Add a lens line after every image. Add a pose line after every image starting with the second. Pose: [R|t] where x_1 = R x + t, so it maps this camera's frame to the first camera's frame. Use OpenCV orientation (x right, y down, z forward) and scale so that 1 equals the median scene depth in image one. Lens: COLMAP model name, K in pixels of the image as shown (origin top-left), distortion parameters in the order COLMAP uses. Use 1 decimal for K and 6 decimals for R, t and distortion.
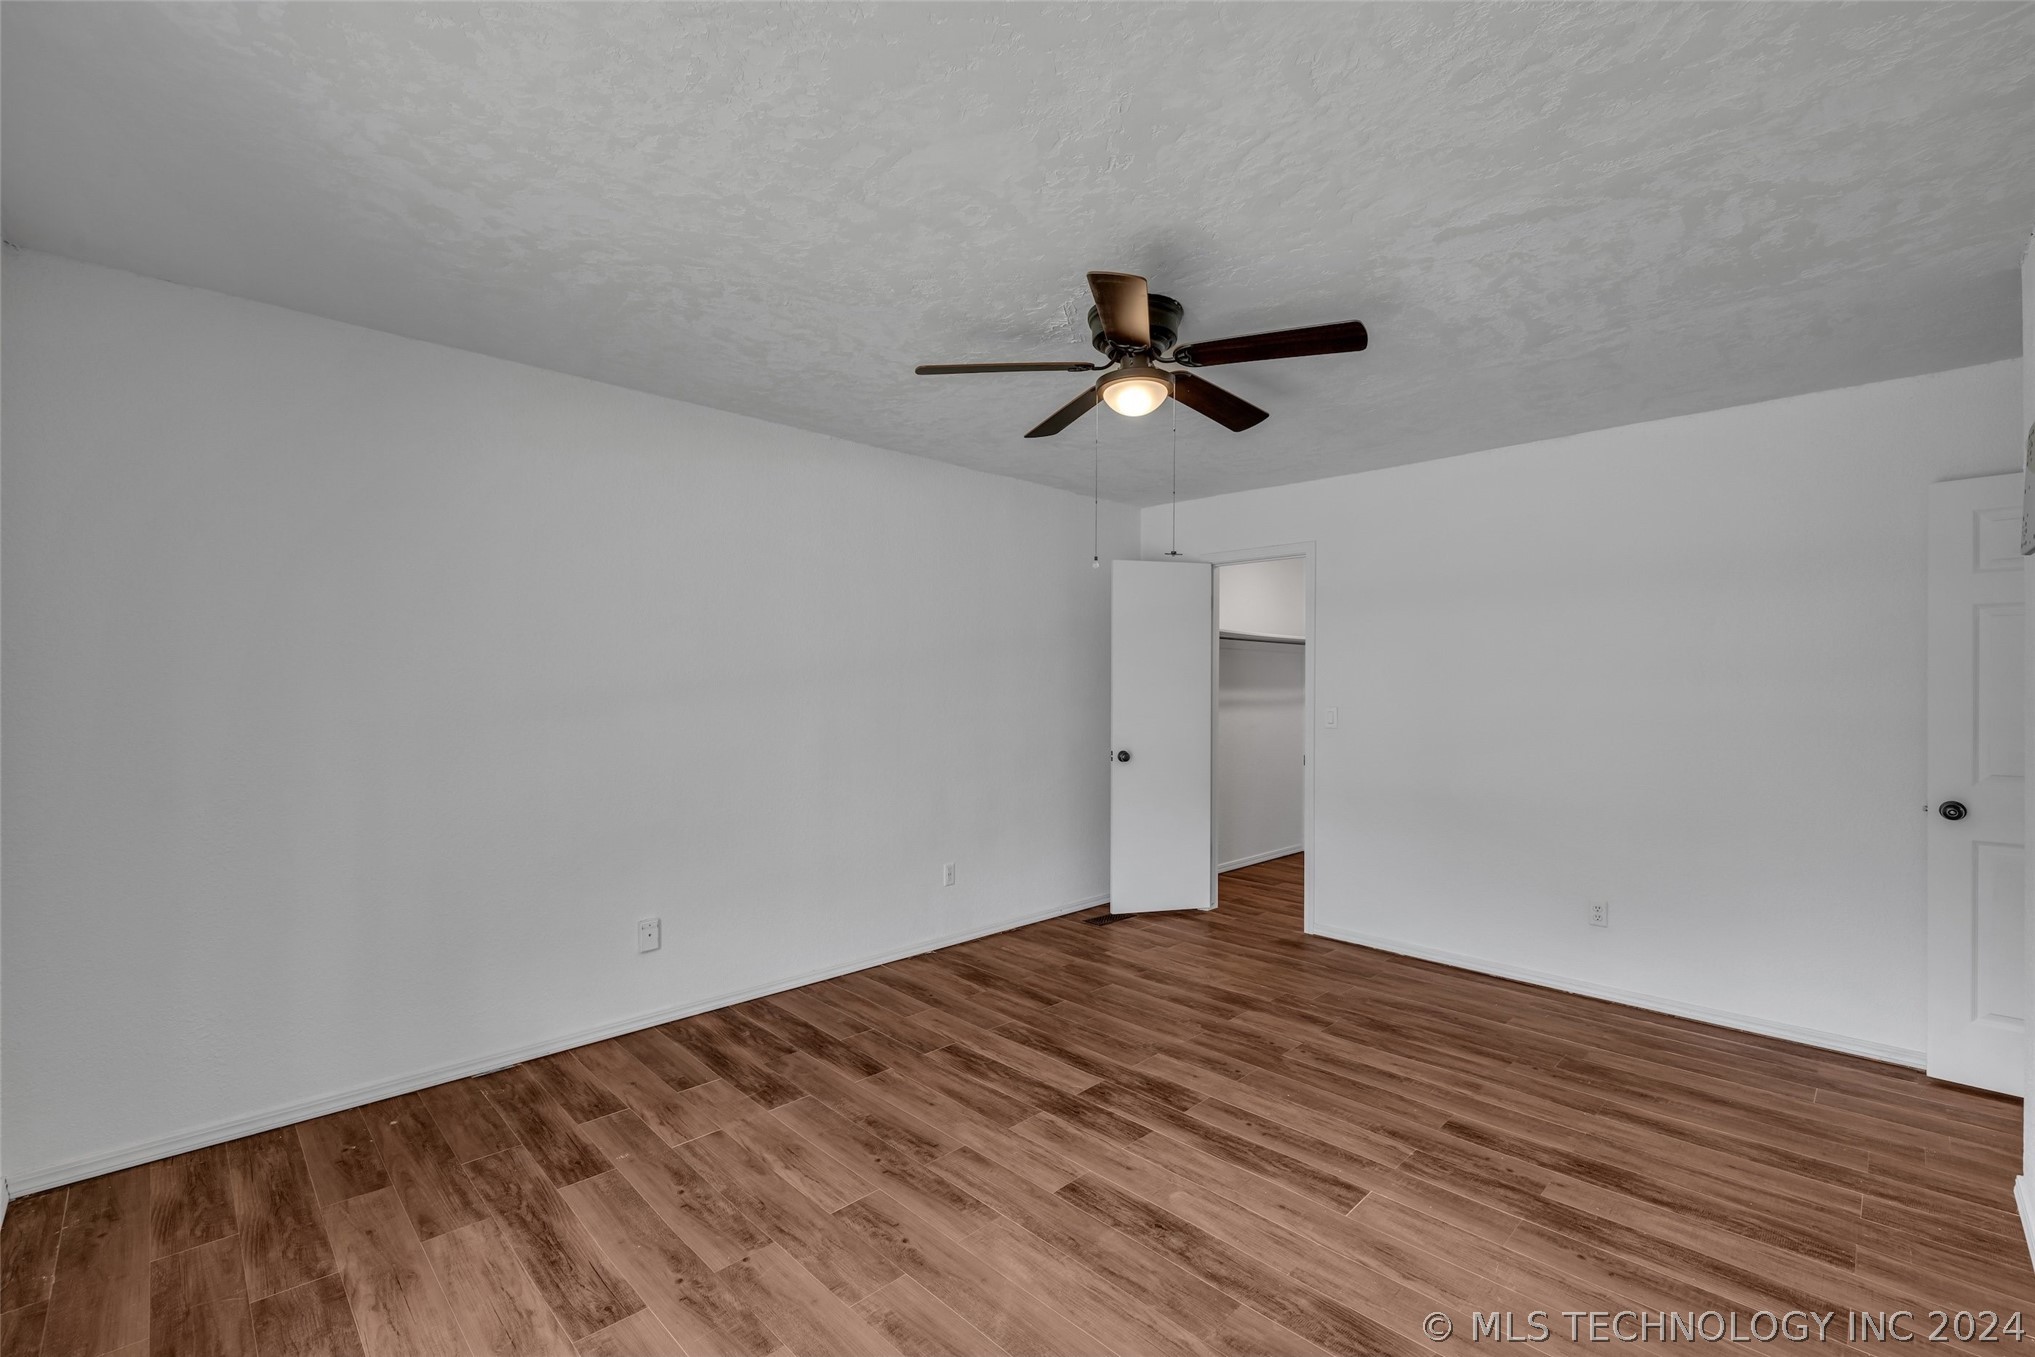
lens RADIAL K [[866.4, 0, 1017.5], [0, 866.4, 678.5], [0, 0, 1]] dist [-0.002330, -0.000392]
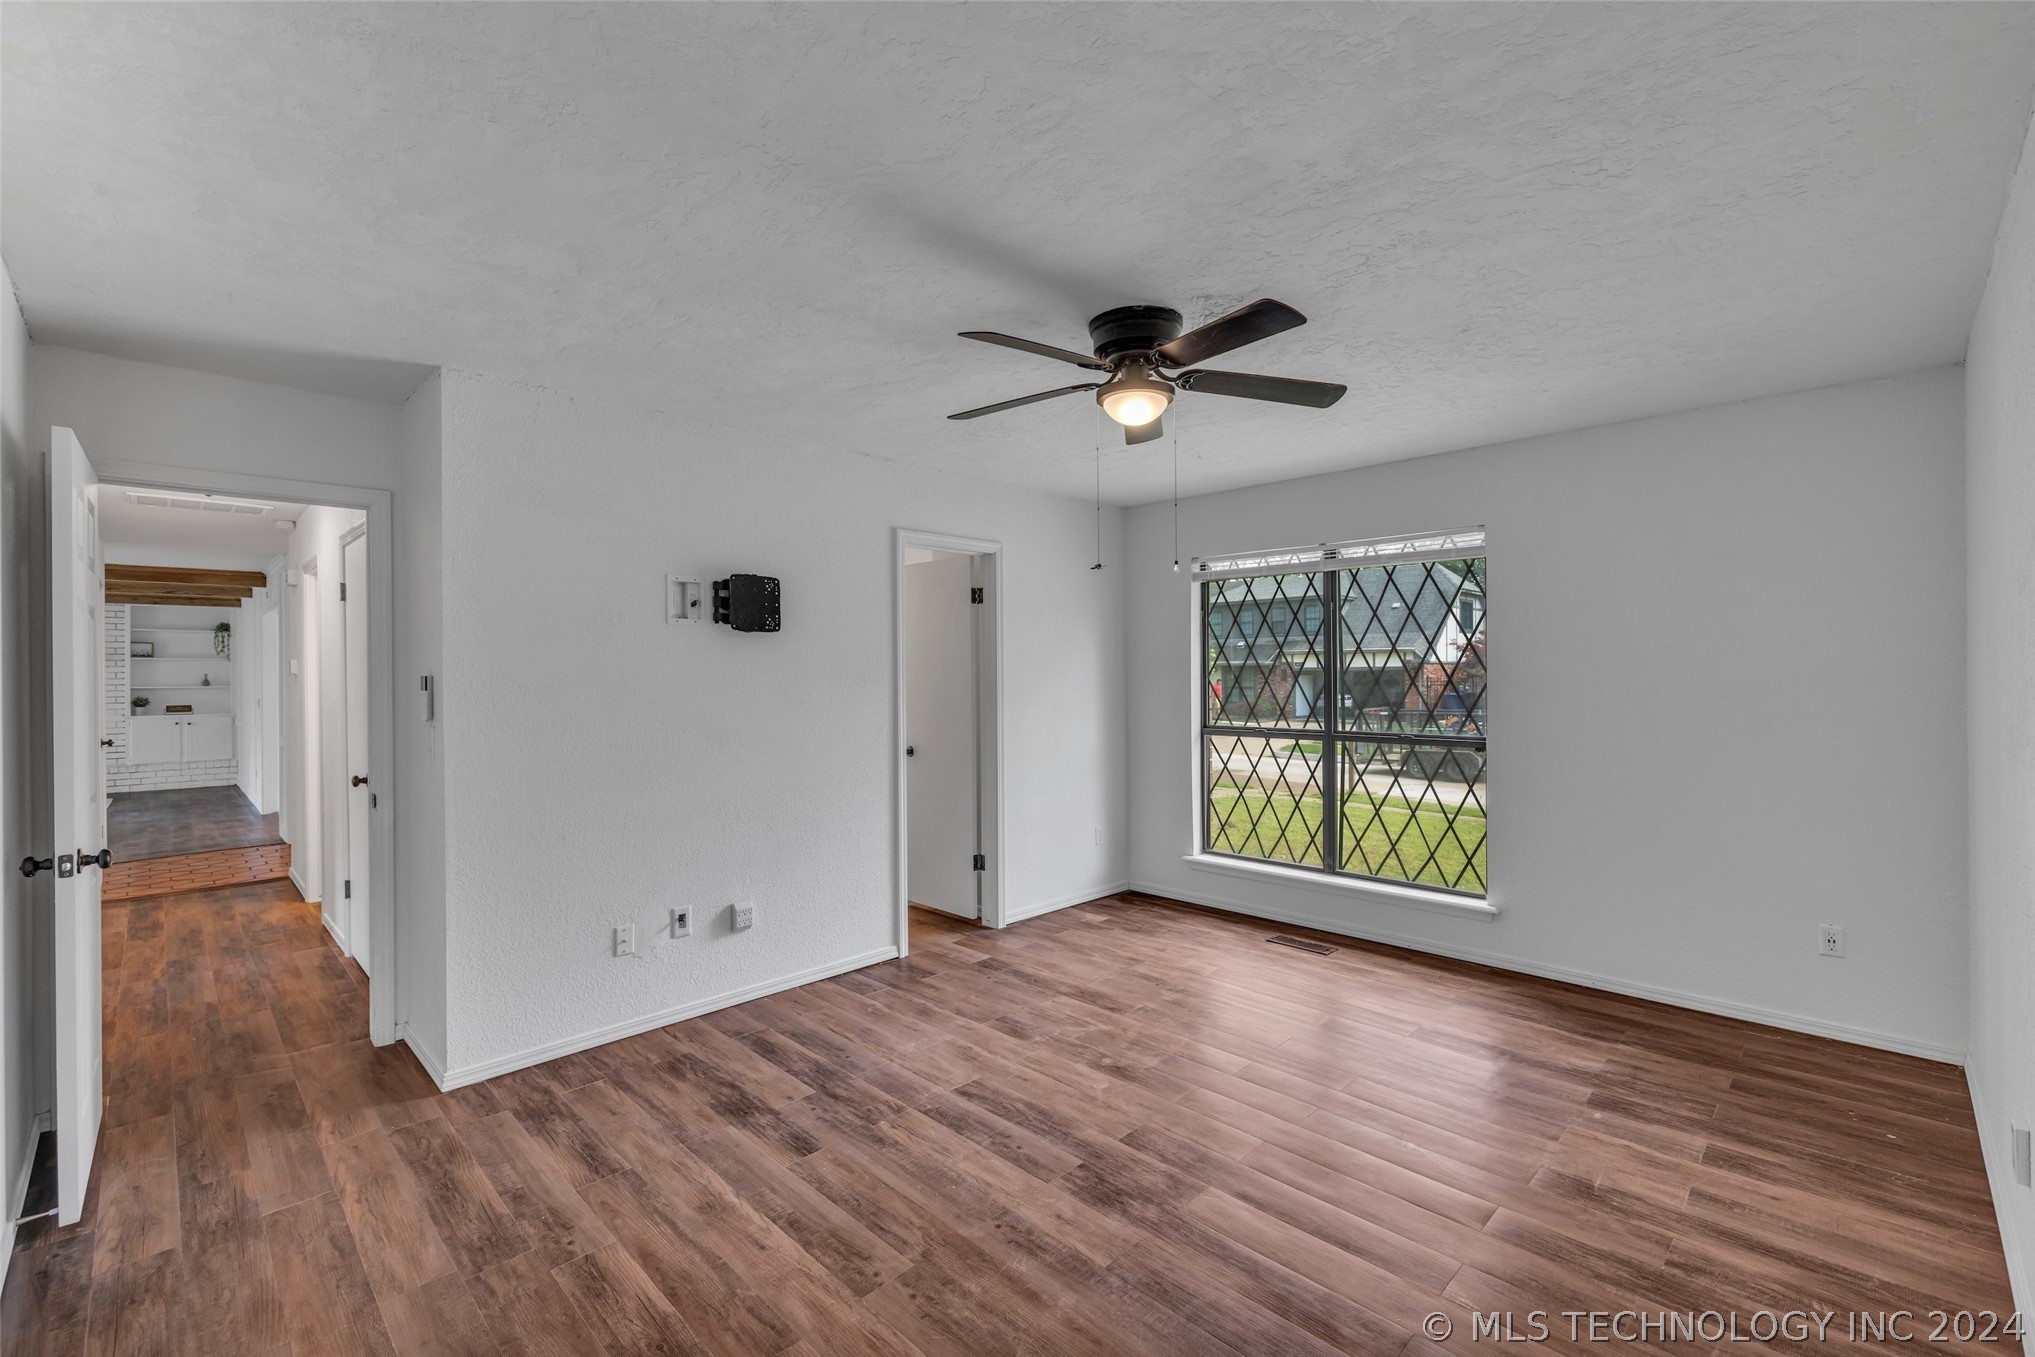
lens RADIAL K [[866.4, 0, 1017.5], [0, 866.4, 678.5], [0, 0, 1]] dist [-0.002330, -0.000392]
pose [[-0.999899, 0.002178, -0.014010, 0.262495], [0.002198, 0.999997, -0.001408, -0.005898], [0.014007, -0.001439, -0.999901, 1.834906]]
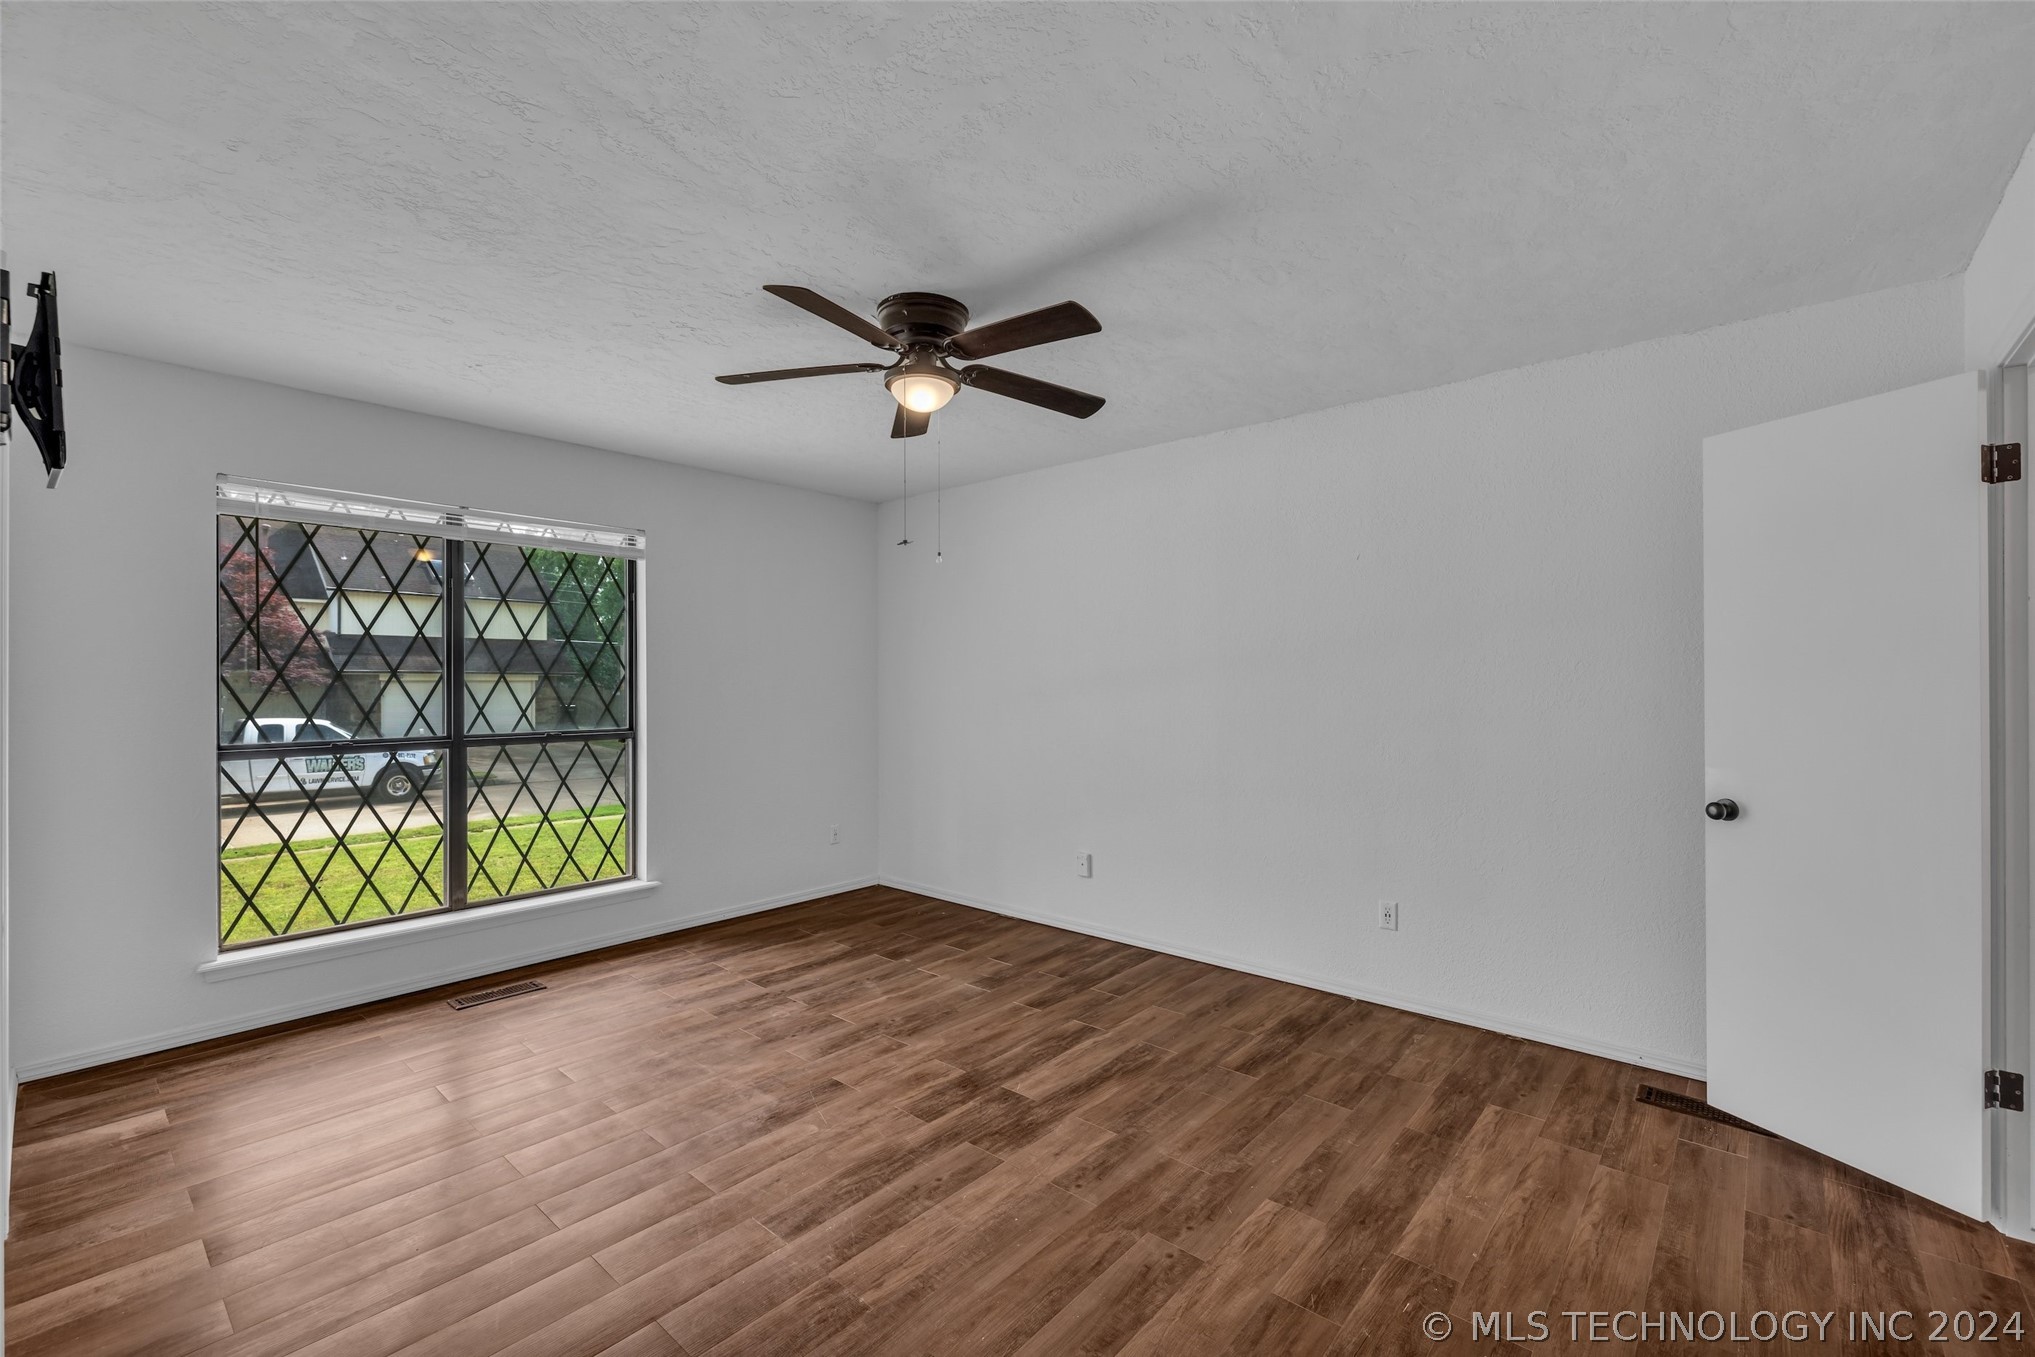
lens RADIAL K [[855.0, 0, 1015.6], [0, 855.0, 670.1], [0, 0, 1]] dist [-0.003065, -0.000303]
pose [[0.079444, -0.015955, -0.996712, 1.055312], [0.008325, 0.999848, -0.015342, 0.019051], [0.996805, -0.007079, 0.079564, 0.944793]]
